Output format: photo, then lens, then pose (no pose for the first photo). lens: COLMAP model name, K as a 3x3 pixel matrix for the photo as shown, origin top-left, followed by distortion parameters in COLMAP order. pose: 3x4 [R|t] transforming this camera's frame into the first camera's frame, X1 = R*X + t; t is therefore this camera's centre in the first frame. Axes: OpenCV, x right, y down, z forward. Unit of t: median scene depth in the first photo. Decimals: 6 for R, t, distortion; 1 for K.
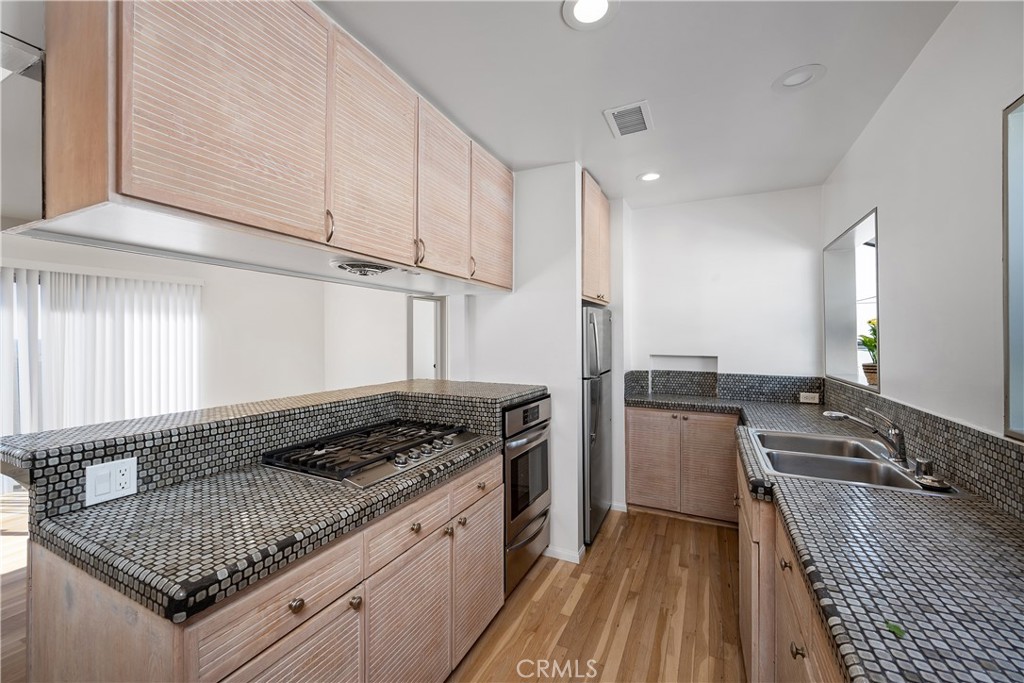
lens RADIAL K [[406.2, 0, 509.9], [0, 406.2, 340.2], [0, 0, 1]] dist [0.001725, 0.000005]
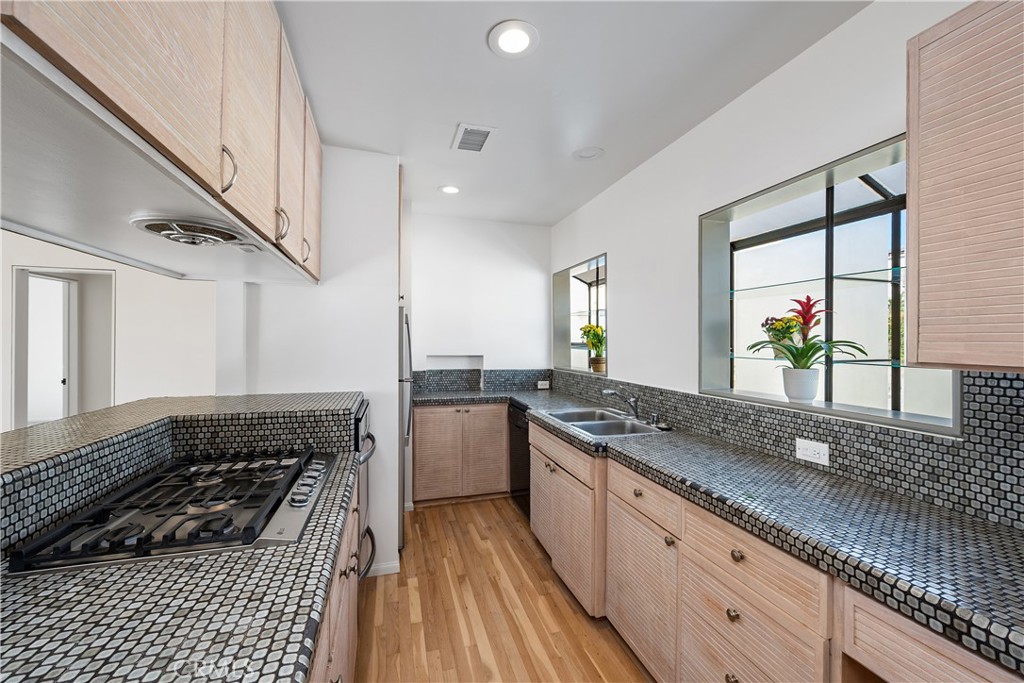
lens RADIAL K [[412.4, 0, 512.0], [0, 412.4, 341.5], [0, 0, 1]] dist [0.000380, 0.000040]
pose [[0.730889, 0.001046, 0.682496, -0.433754], [-0.000083, 0.999999, -0.001444, 0.003026], [-0.682497, 0.000999, 0.730888, 0.138916]]
